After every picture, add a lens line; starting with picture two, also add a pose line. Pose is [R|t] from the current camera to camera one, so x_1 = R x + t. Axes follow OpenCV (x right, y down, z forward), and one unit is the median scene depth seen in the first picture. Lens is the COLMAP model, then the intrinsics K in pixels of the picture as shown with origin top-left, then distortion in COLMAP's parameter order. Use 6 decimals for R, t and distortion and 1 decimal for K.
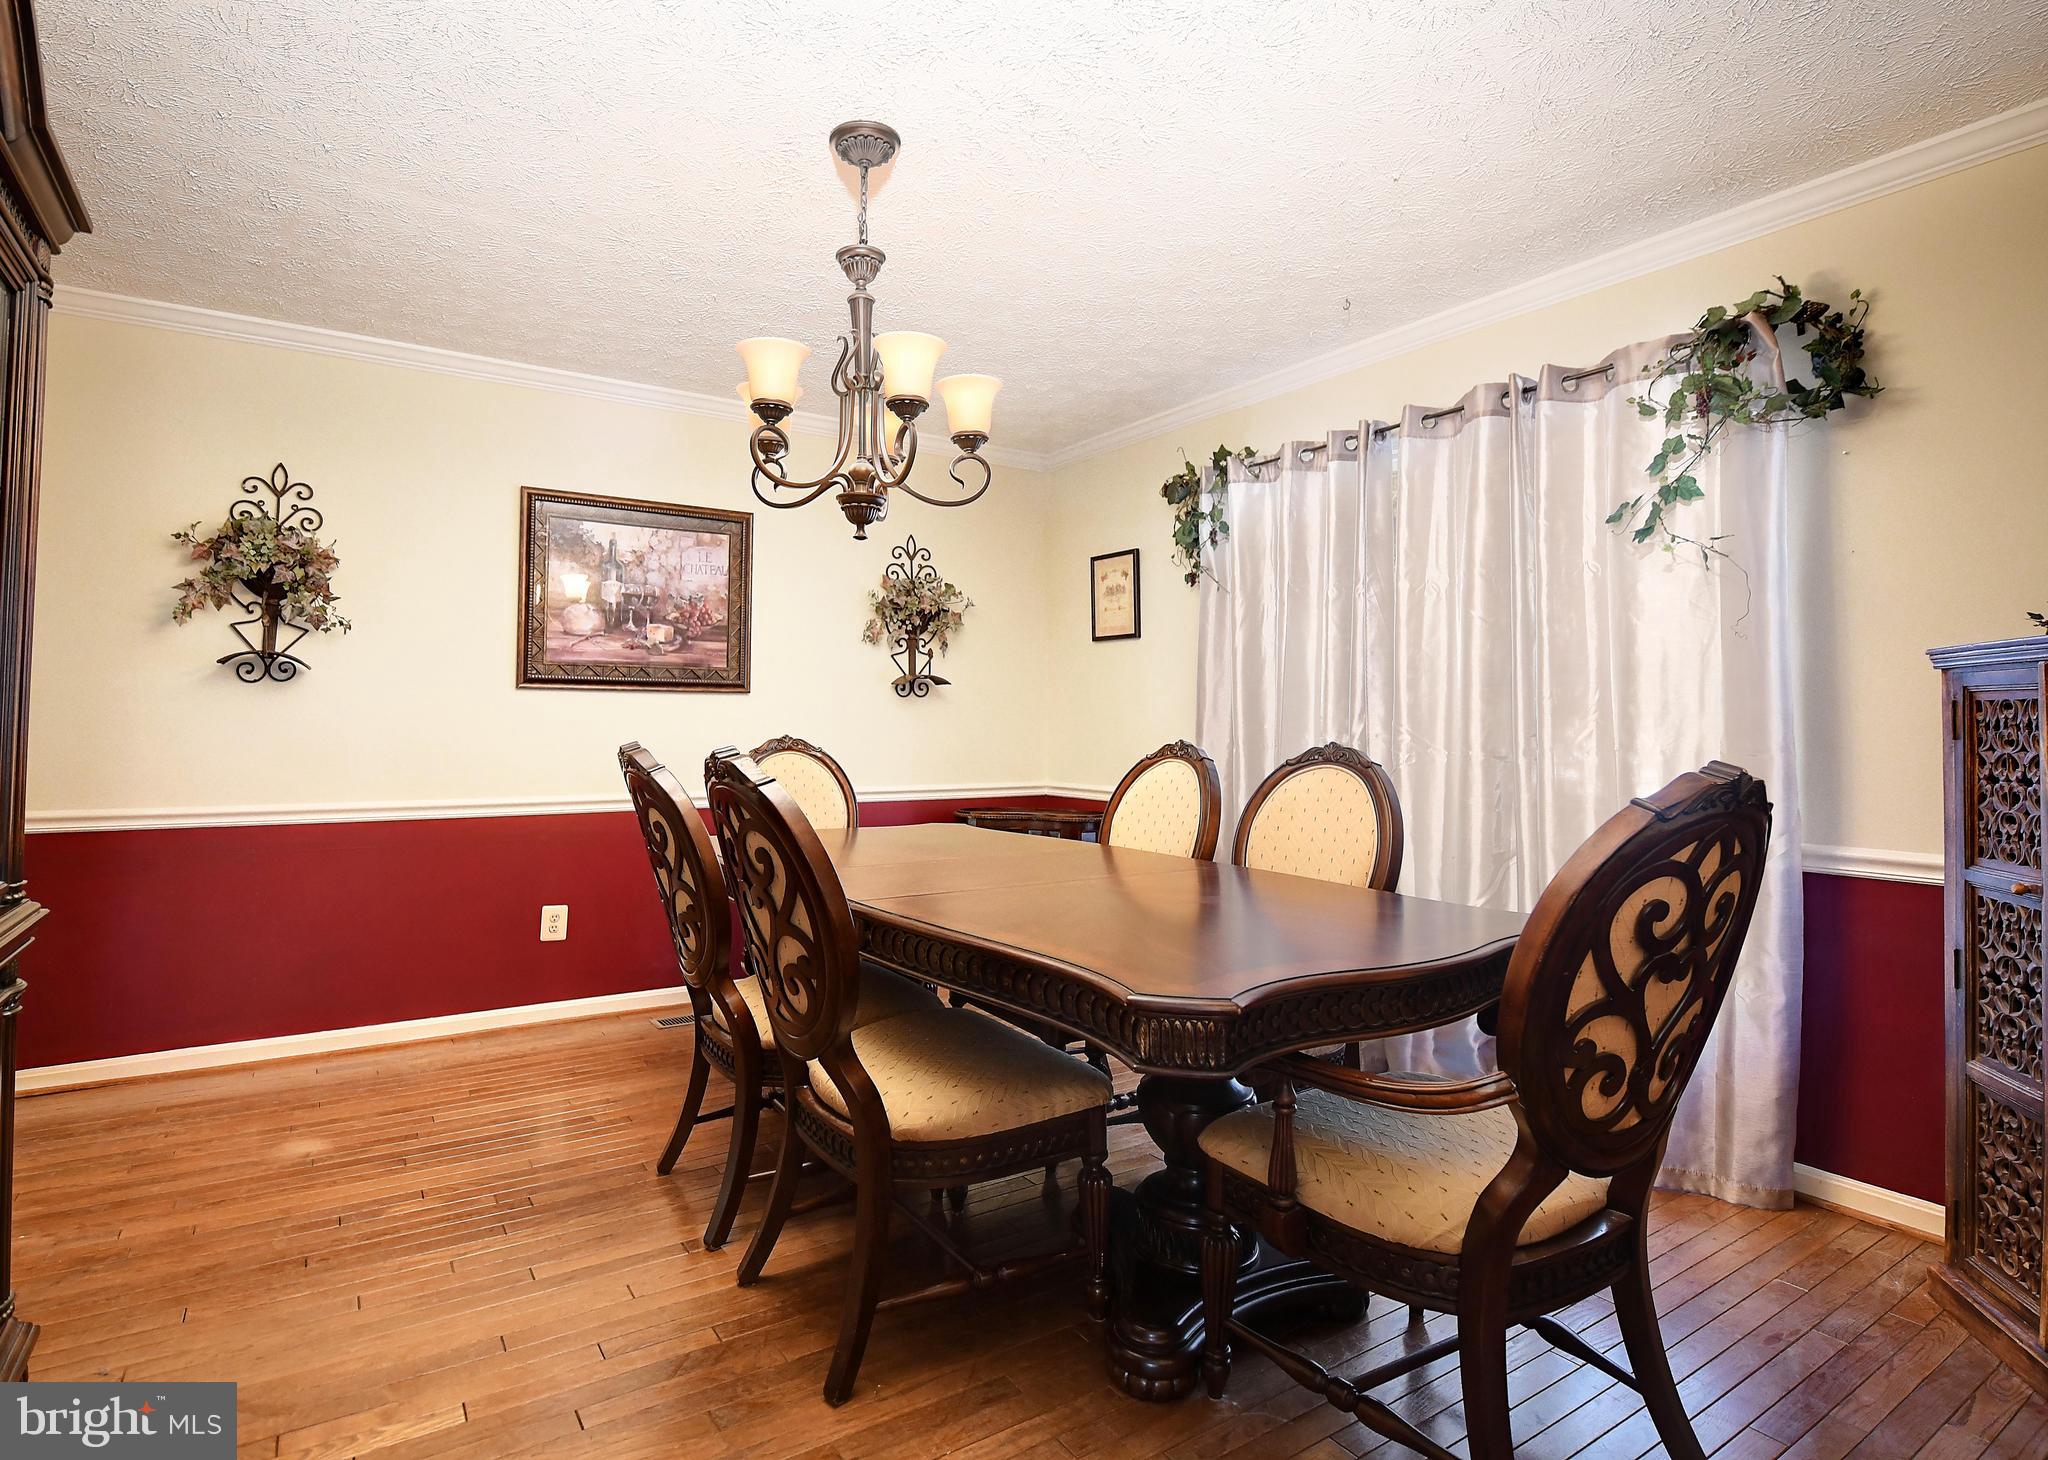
lens RADIAL K [[1045.1, 0, 1022.1], [0, 1045.1, 729.4], [0, 0, 1]] dist [-0.000334, -0.000010]
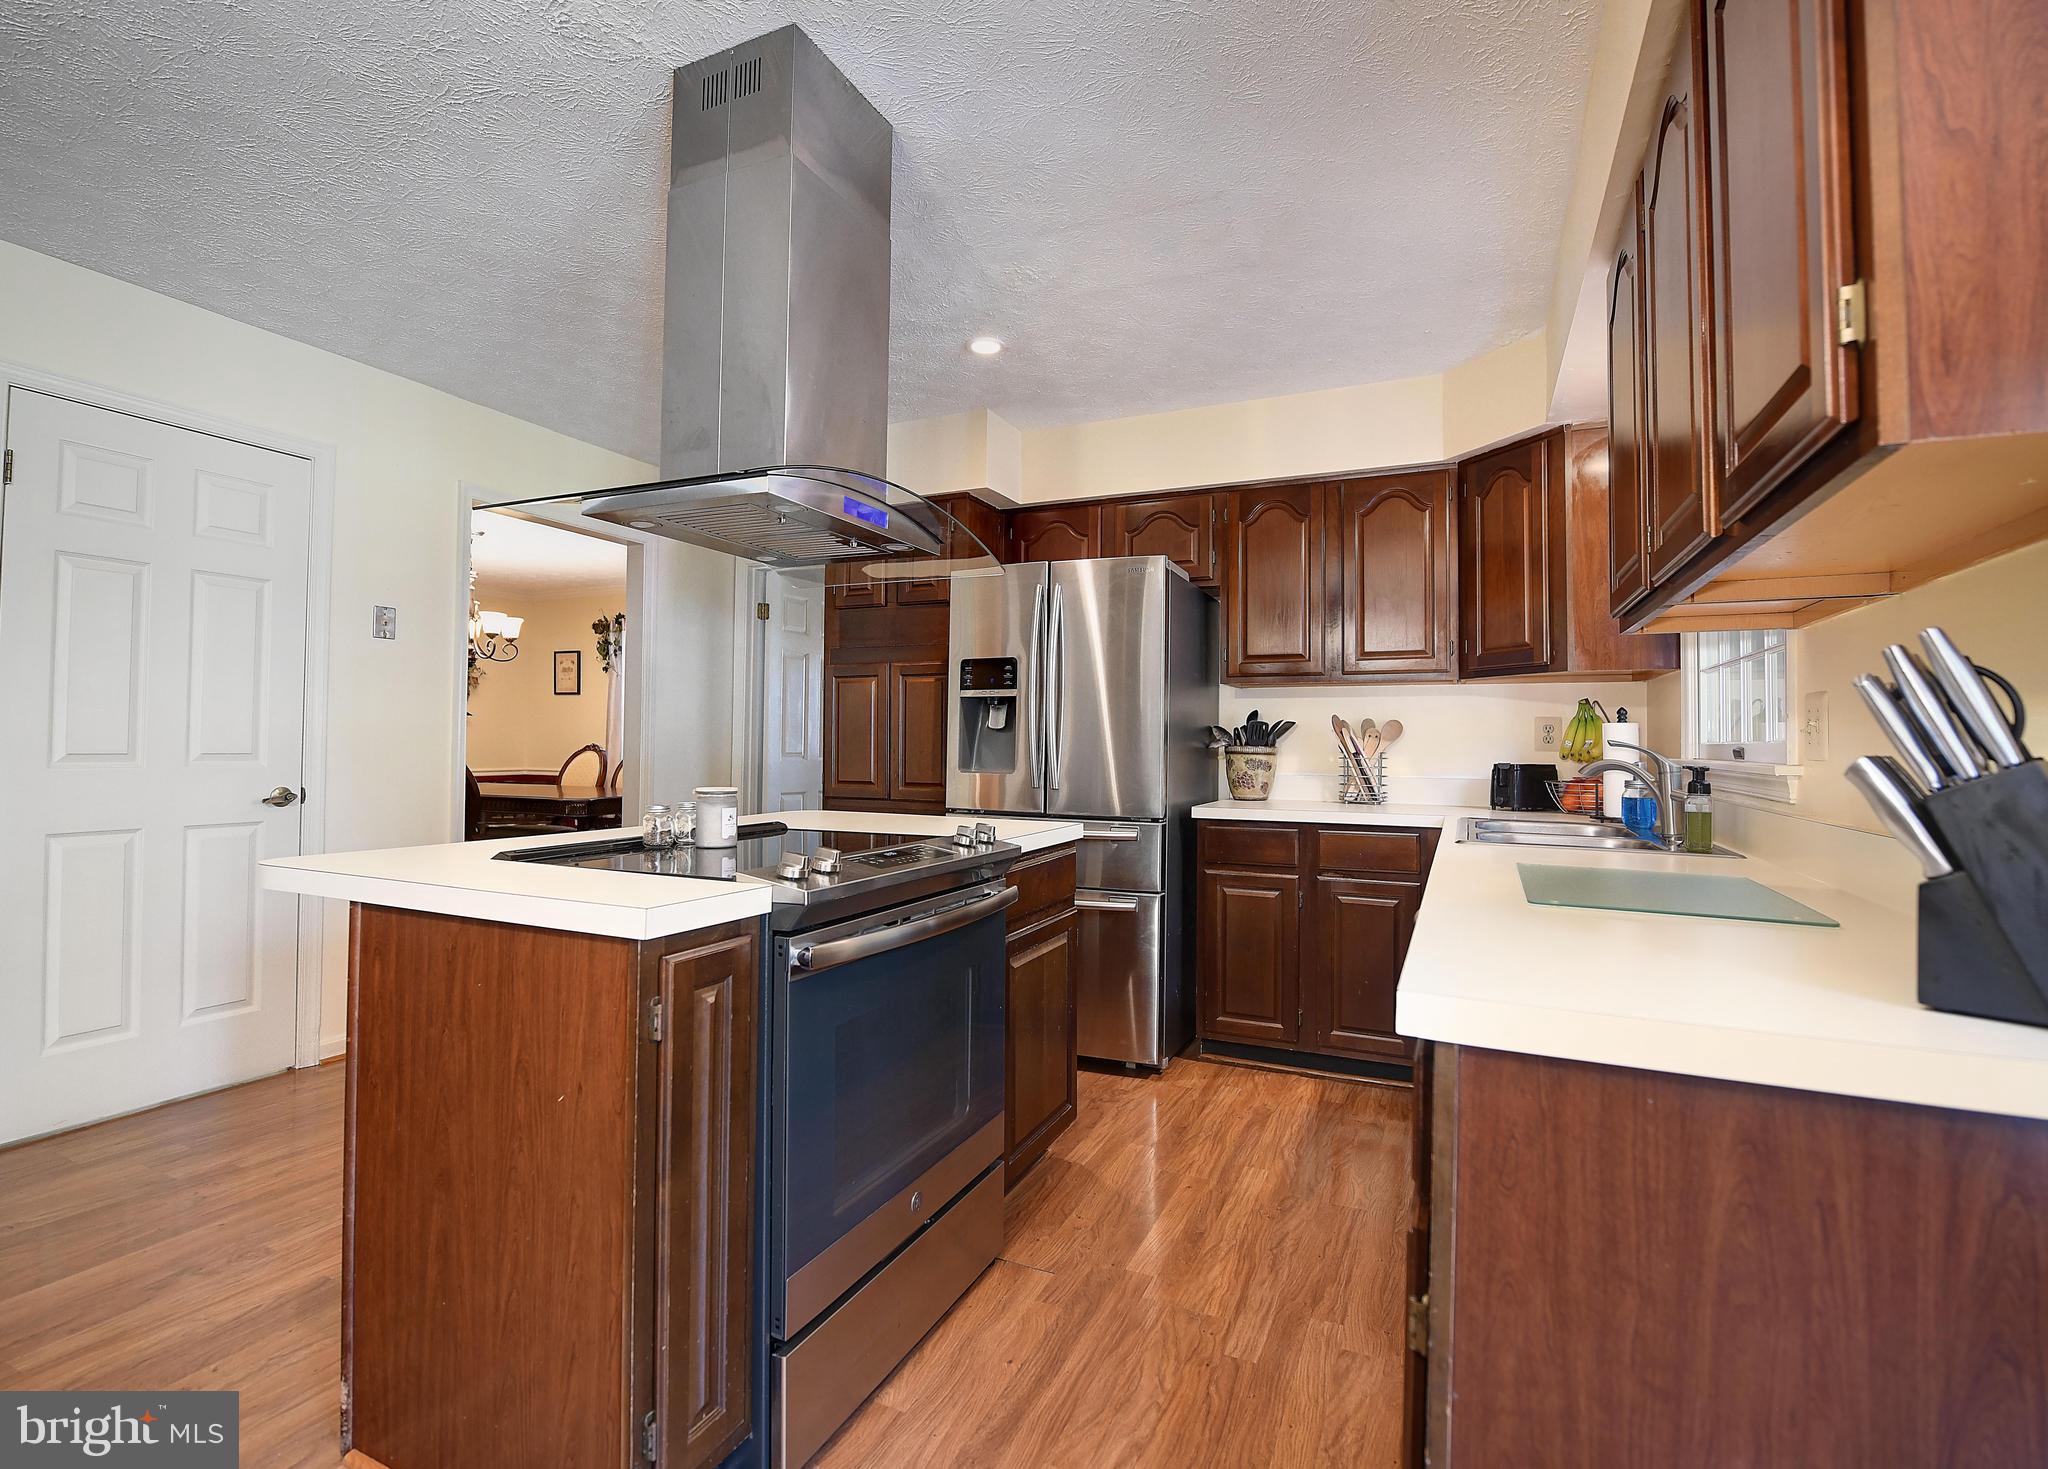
lens RADIAL K [[968.9, 0, 1034.9], [0, 968.9, 722.5], [0, 0, 1]] dist [0.001789, 0.000065]
pose [[0.860762, 0.009502, 0.508919, -0.100225], [-0.010002, 0.999948, -0.001754, -0.037191], [-0.508909, -0.003580, 0.860813, -1.250117]]
